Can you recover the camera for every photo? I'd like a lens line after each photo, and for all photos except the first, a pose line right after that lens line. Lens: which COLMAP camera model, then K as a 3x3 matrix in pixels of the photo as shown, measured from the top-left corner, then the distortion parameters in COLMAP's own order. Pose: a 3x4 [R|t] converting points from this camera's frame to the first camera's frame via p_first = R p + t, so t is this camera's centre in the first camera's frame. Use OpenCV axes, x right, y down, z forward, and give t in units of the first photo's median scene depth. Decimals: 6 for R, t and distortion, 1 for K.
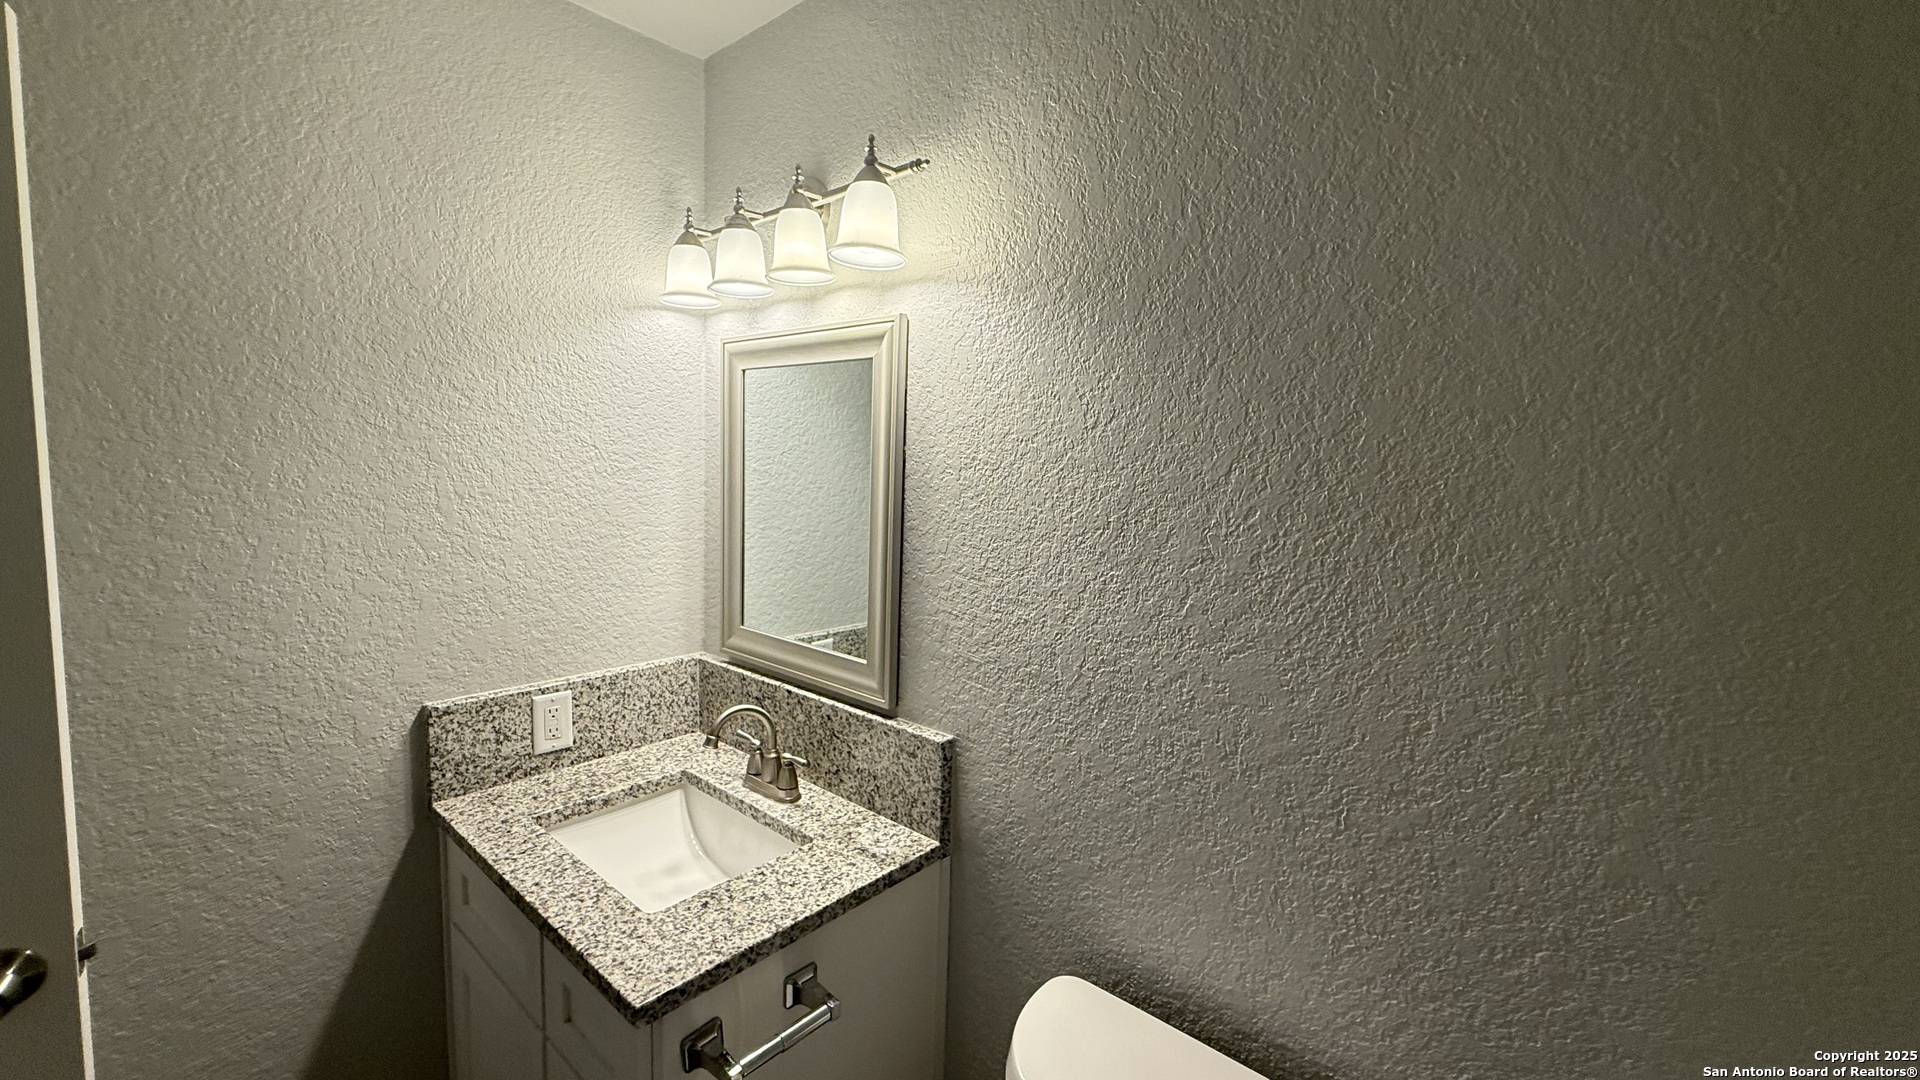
lens RADIAL K [[768.0, 0, 961.7], [0, 768.0, 541.4], [0, 0, 1]] dist [0.002053, -0.000890]
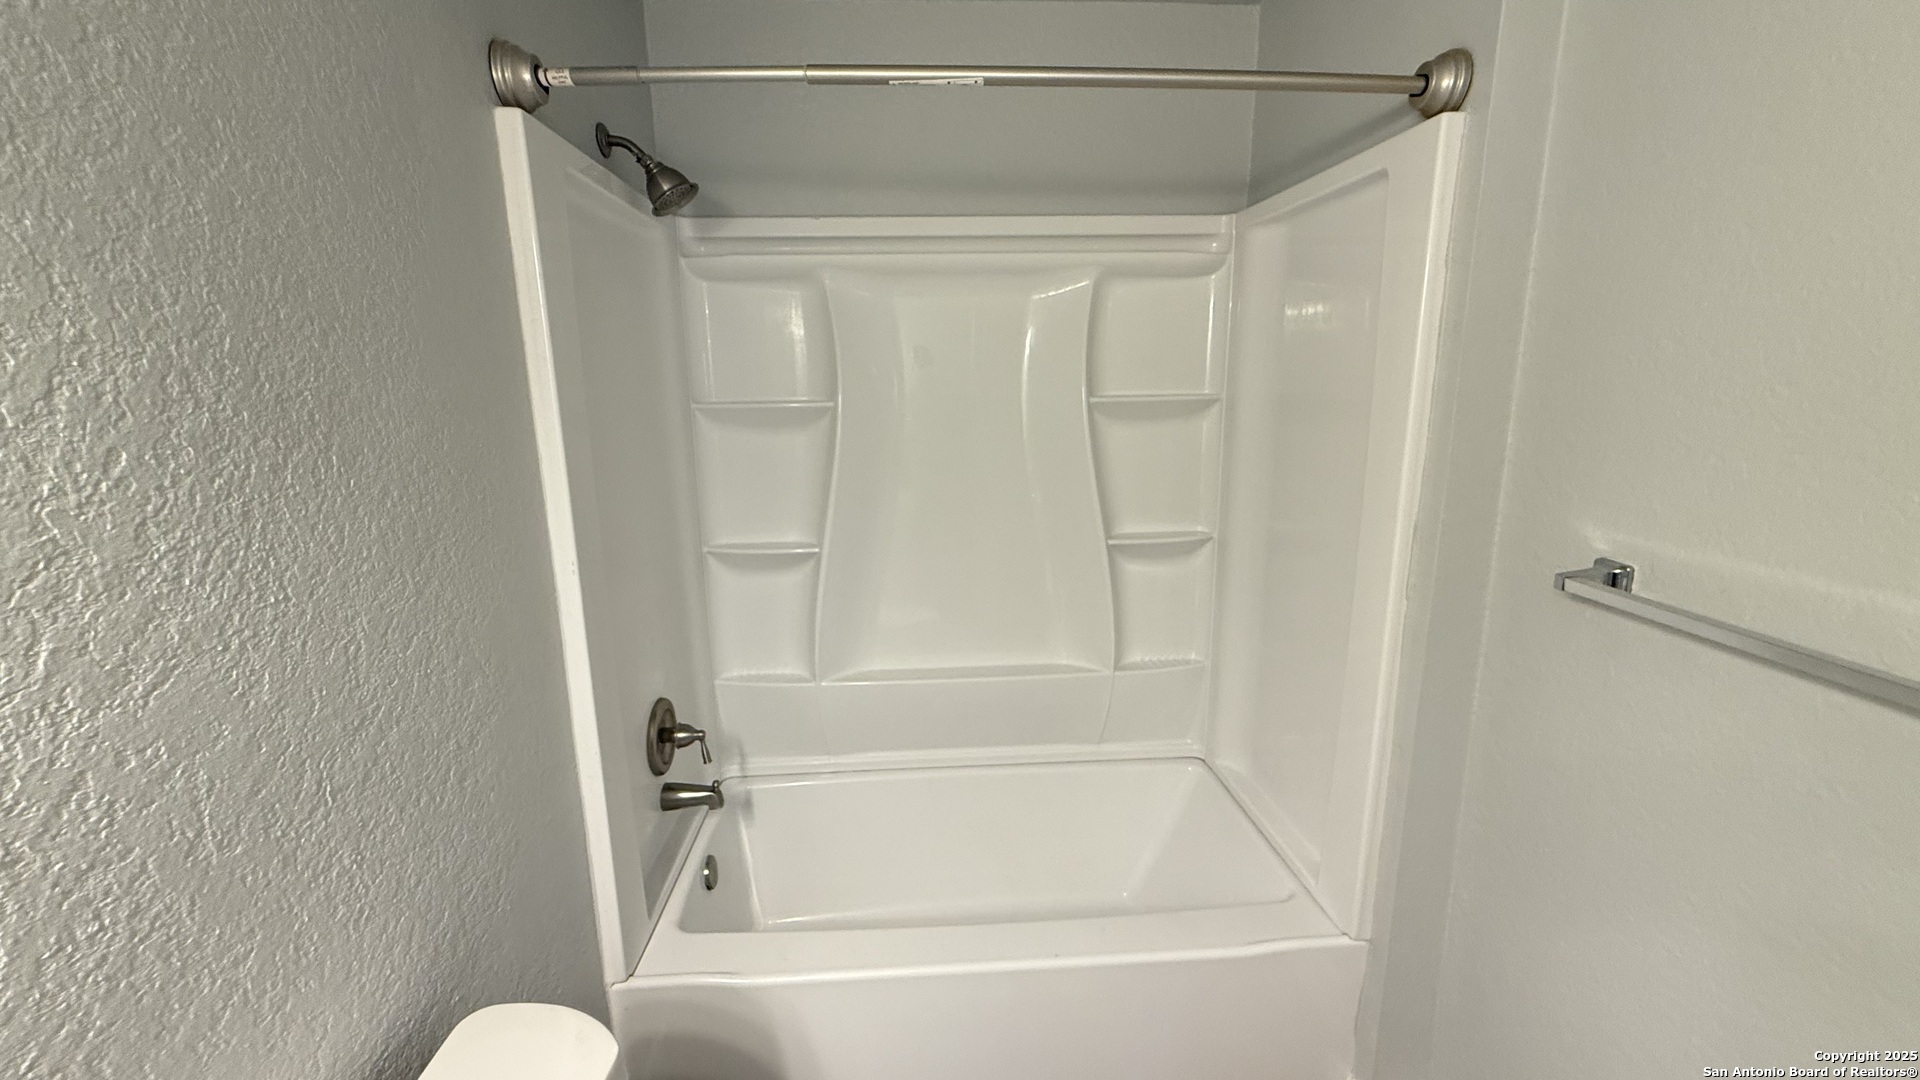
lens RADIAL K [[768.0, 0, 956.8], [0, 768.0, 537.4], [0, 0, 1]] dist [0.002053, -0.000890]
pose [[-0.698657, -0.161686, 0.696948, -0.517487], [0.066004, 0.955409, 0.287813, -0.108470], [-0.712406, 0.247084, -0.656831, 0.942790]]
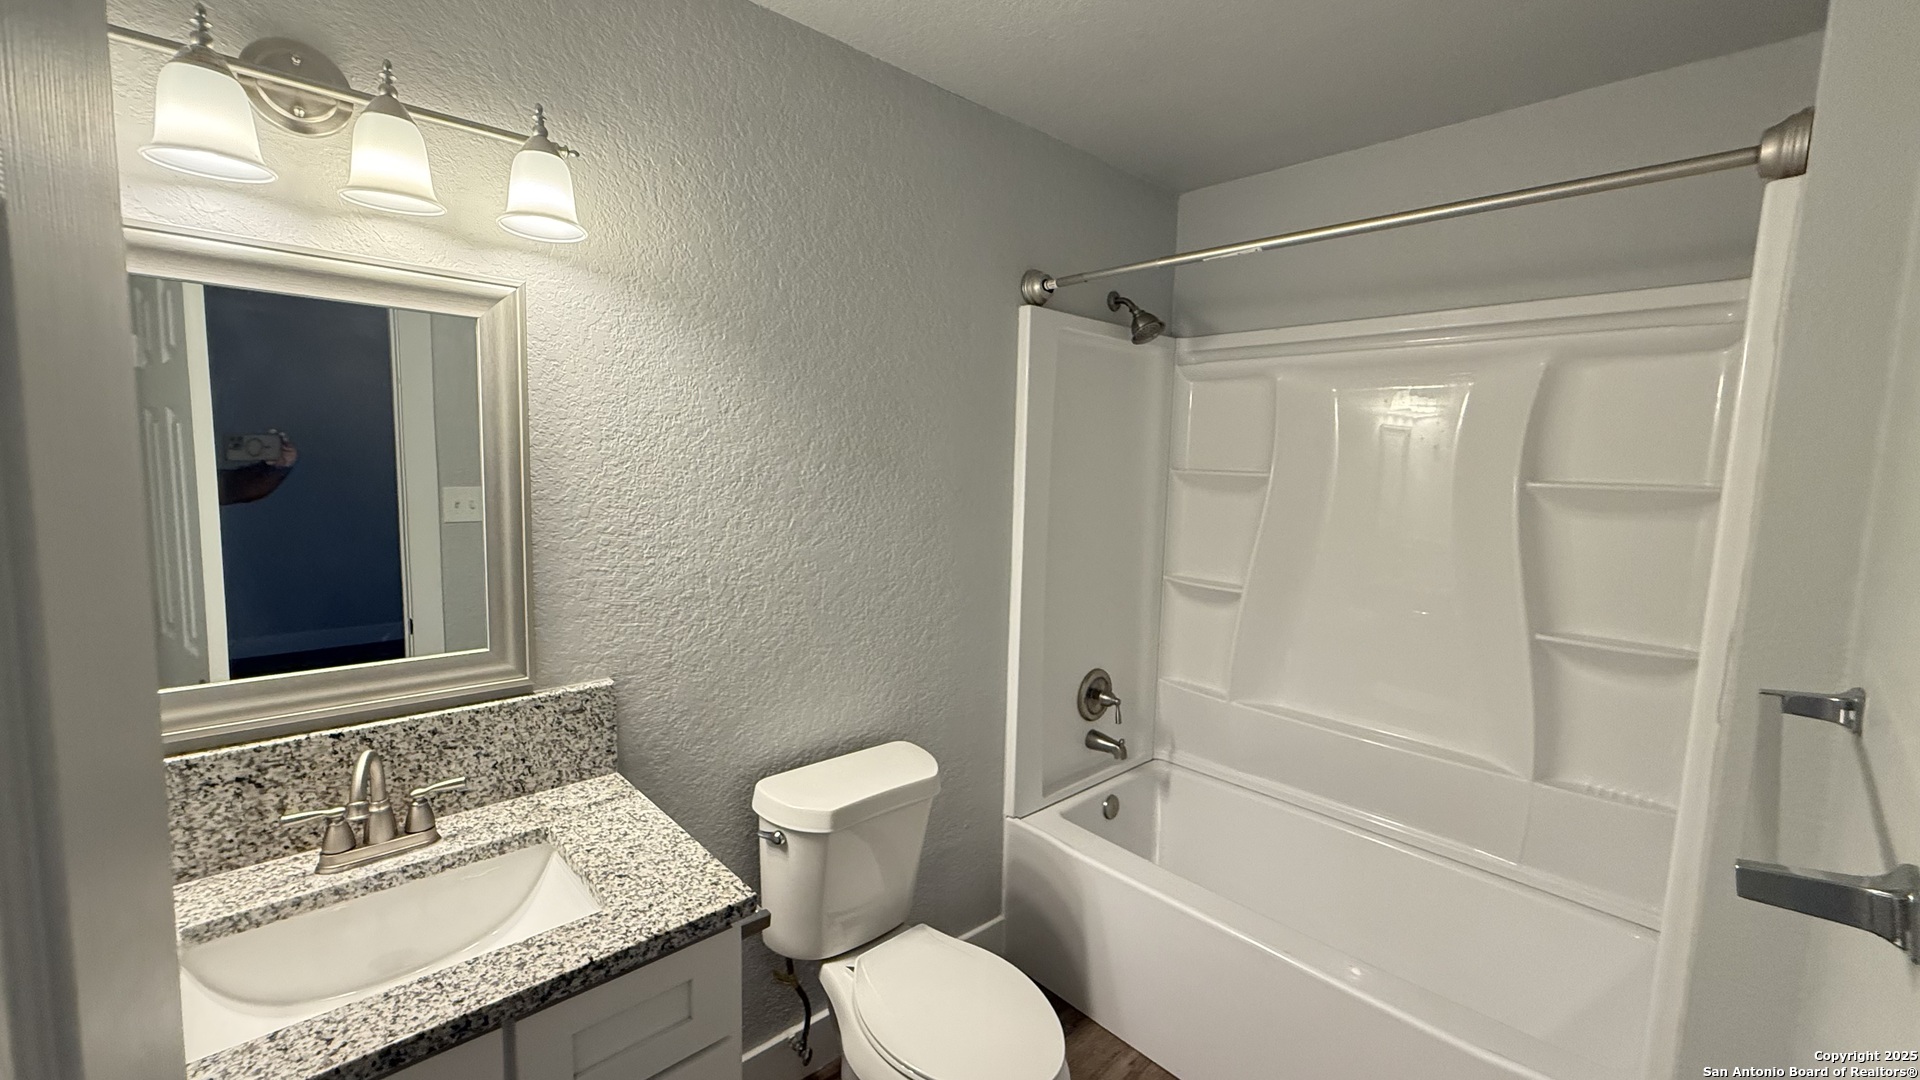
lens RADIAL K [[768.0, 0, 955.0], [0, 768.0, 540.8], [0, 0, 1]] dist [0.002053, -0.000890]
pose [[0.101739, -0.135953, 0.985478, -1.426254], [0.077073, 0.988717, 0.128443, -0.070164], [-0.991821, 0.062886, 0.111070, 0.492143]]
